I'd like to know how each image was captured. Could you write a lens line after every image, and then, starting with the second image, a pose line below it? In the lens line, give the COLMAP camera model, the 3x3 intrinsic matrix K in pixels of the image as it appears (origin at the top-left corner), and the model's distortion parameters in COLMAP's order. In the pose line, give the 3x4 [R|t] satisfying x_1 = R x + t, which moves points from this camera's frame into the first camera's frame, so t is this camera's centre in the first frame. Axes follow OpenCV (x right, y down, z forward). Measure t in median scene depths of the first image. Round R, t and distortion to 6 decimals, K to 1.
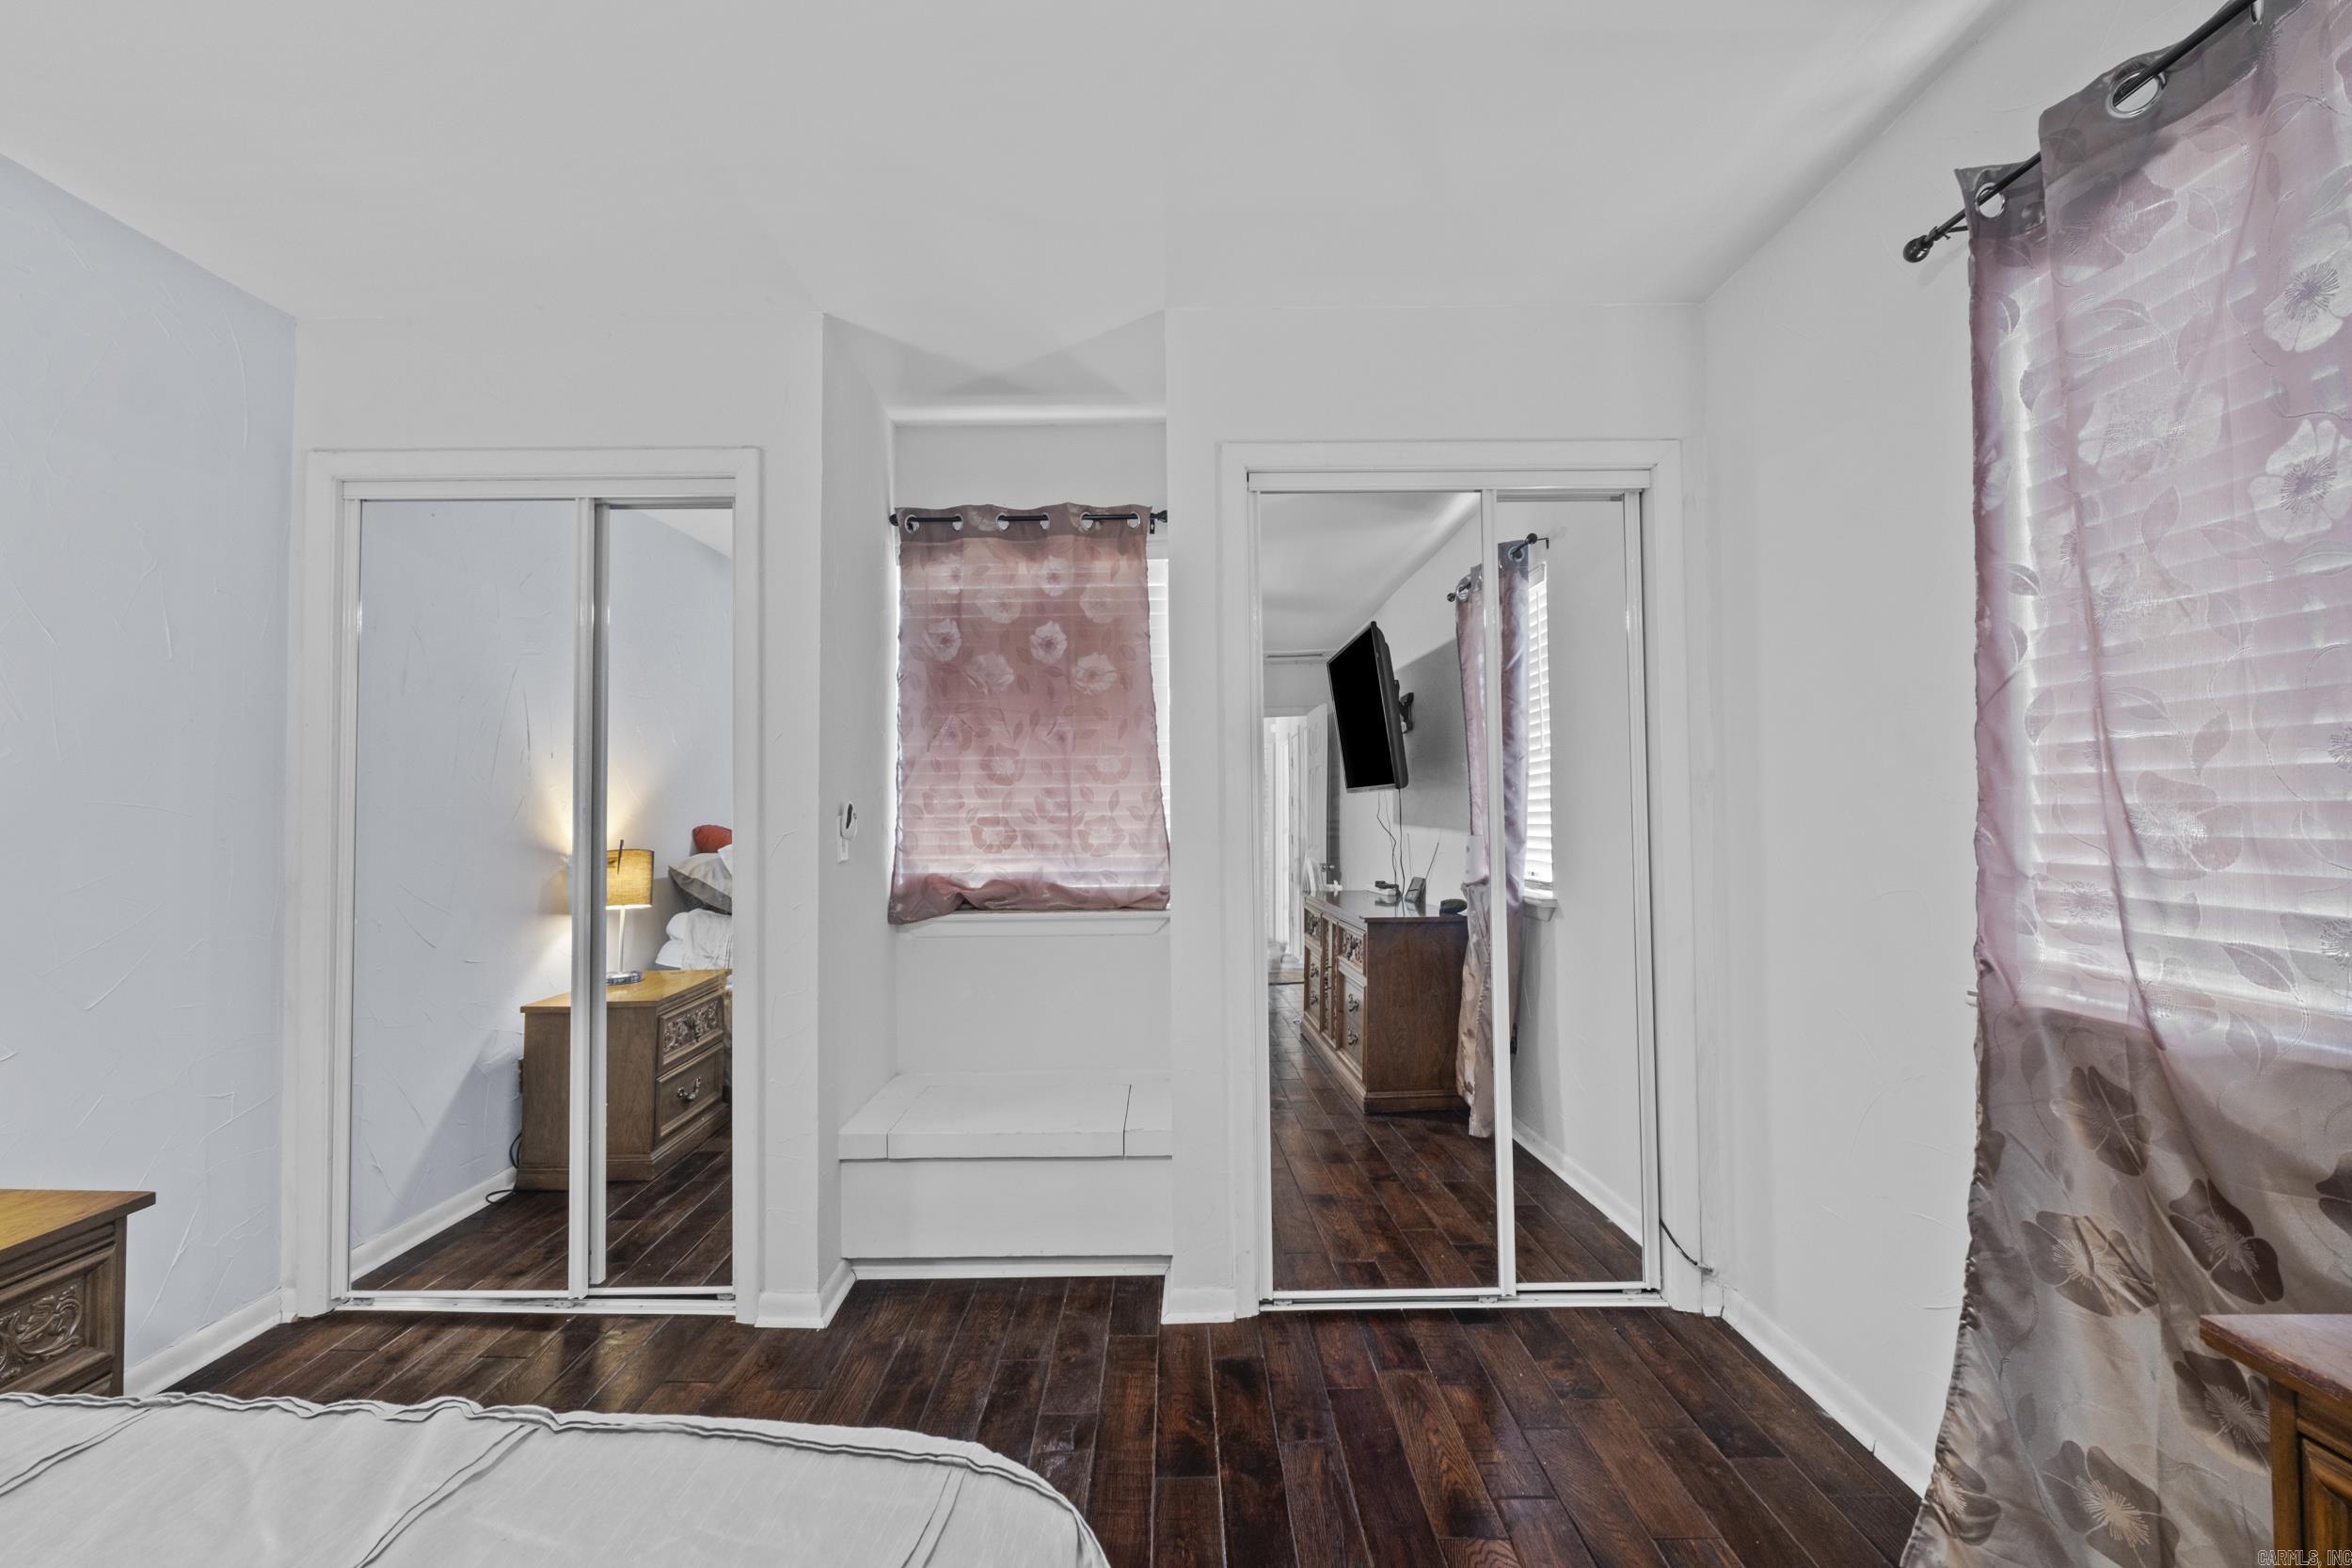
lens RADIAL K [[1036.1, 0, 1168.4], [0, 1036.1, 779.6], [0, 0, 1]] dist [-0.003234, -0.000194]
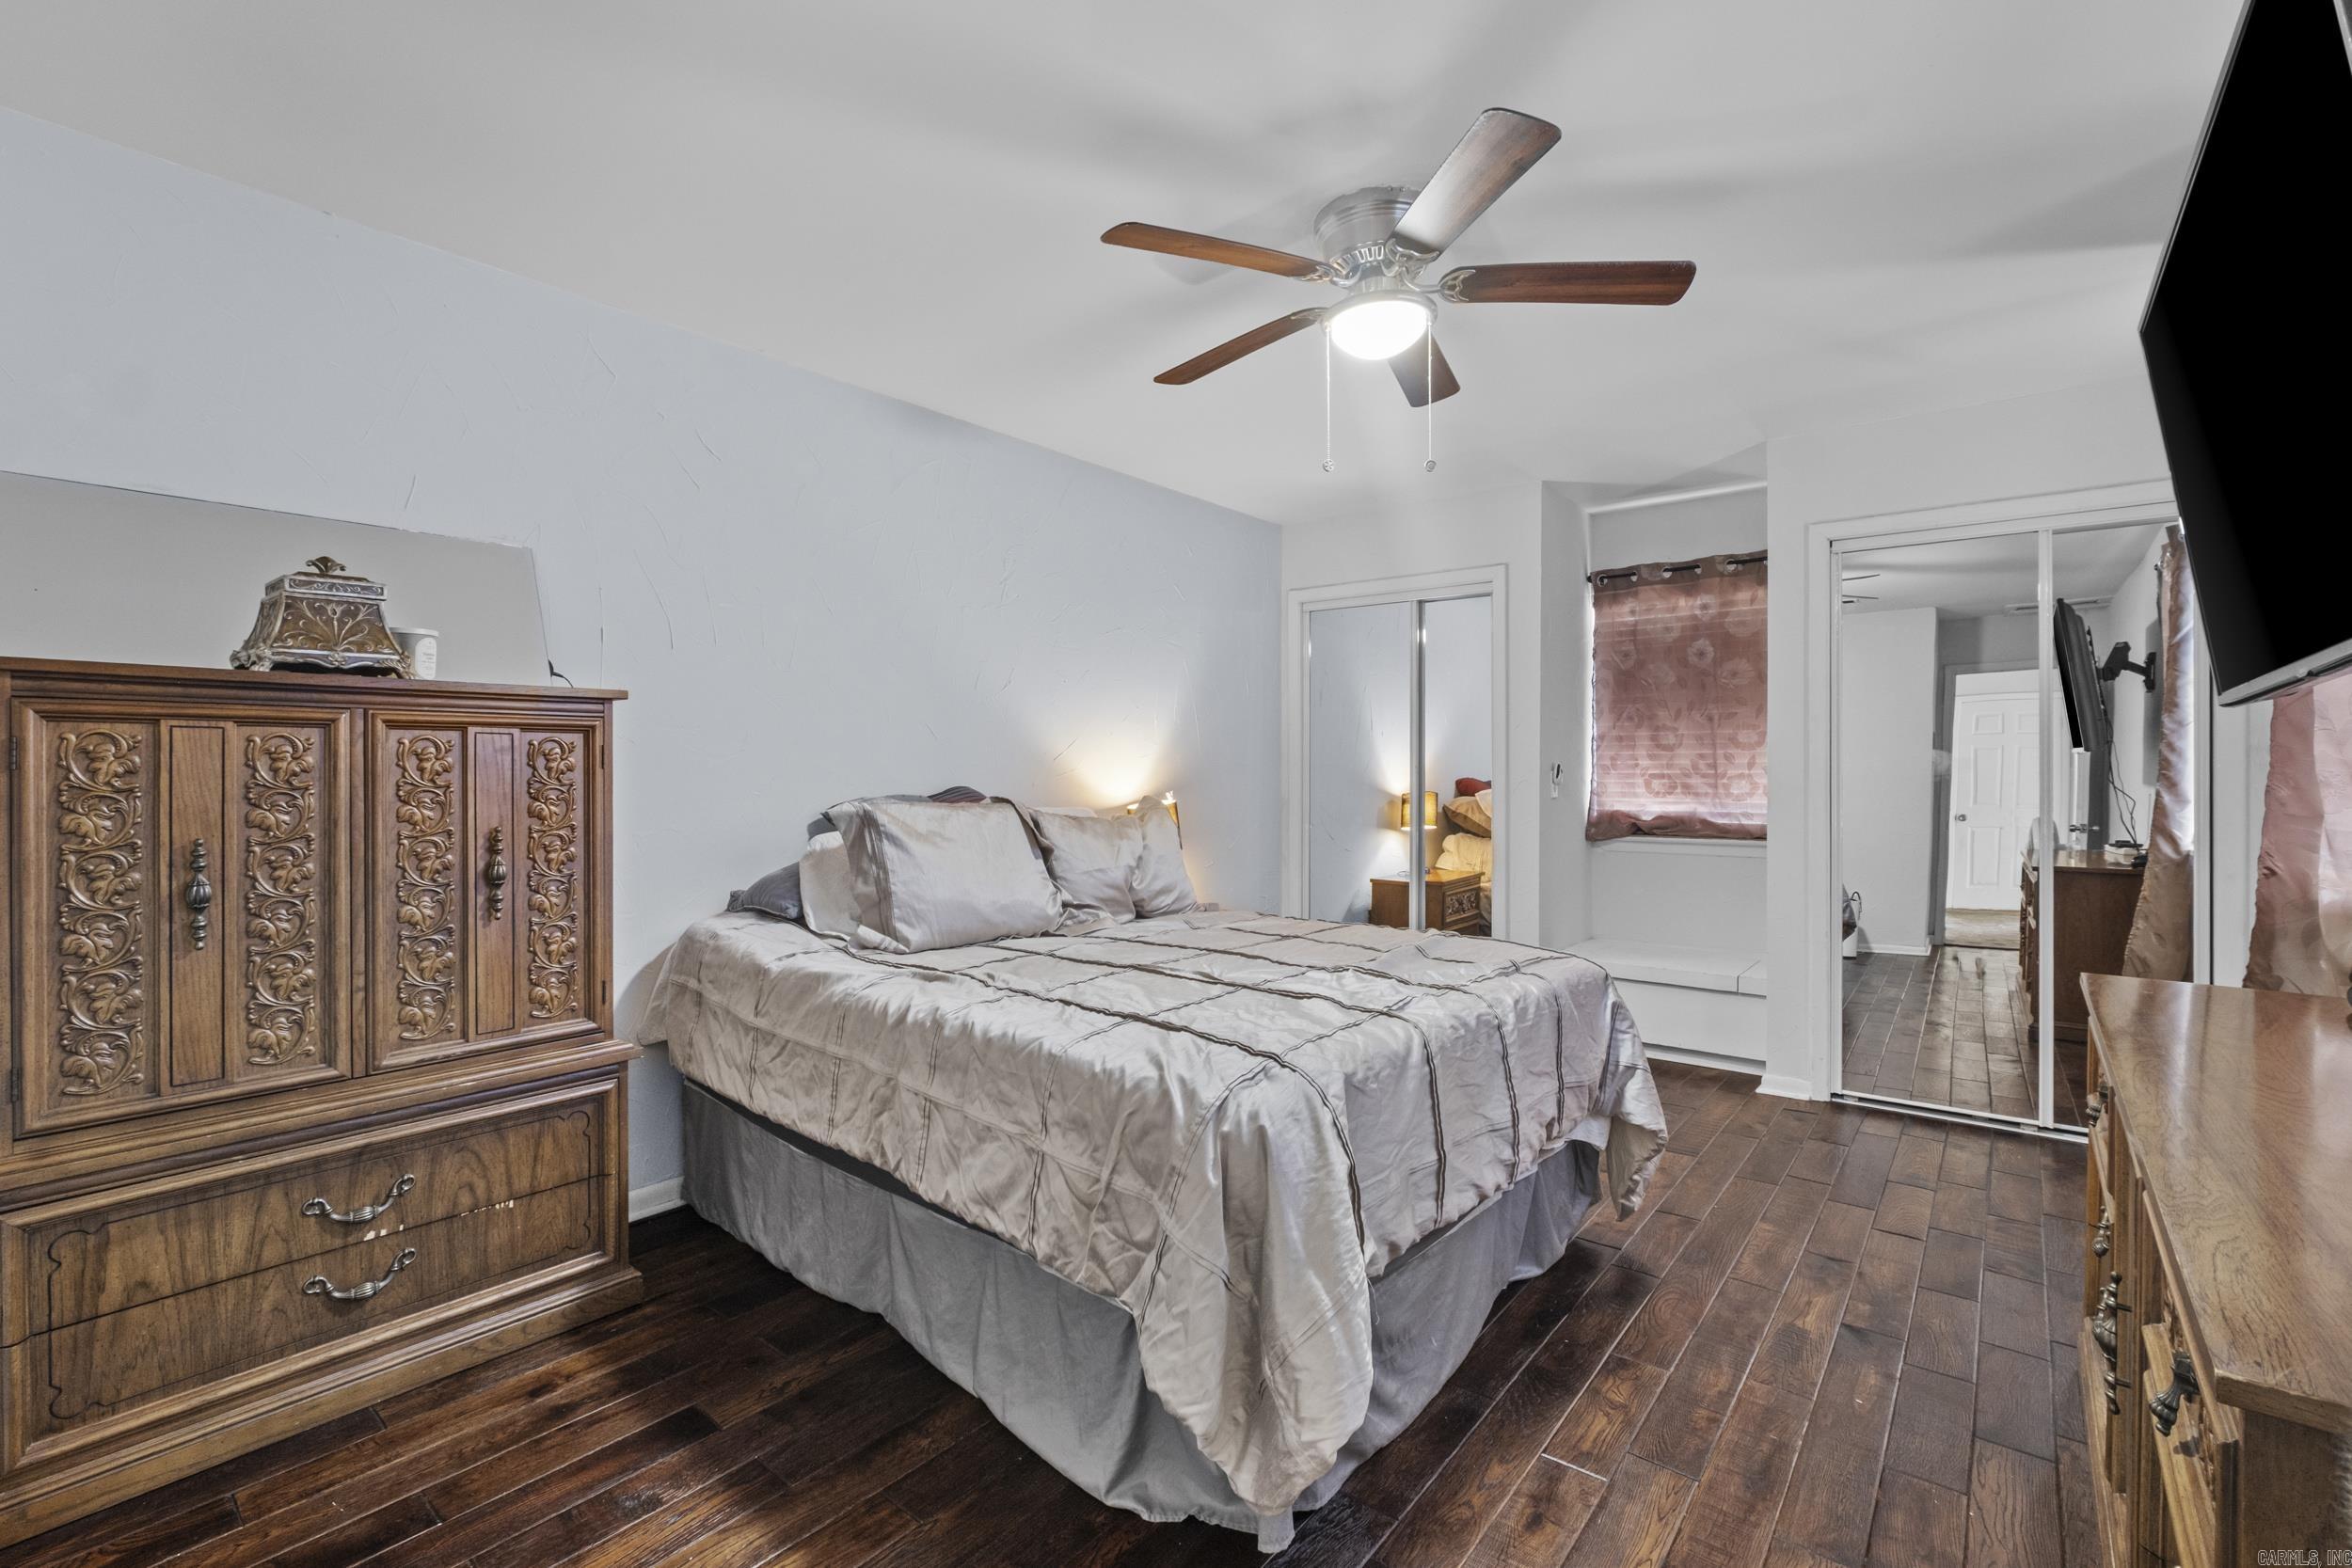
lens RADIAL K [[1036.1, 0, 1168.4], [0, 1036.1, 779.6], [0, 0, 1]] dist [-0.003234, -0.000194]
pose [[0.778456, 0.012257, -0.627580, 0.213927], [0.015124, 0.999153, 0.038273, -0.022003], [0.627517, -0.039285, 0.777611, -0.593318]]
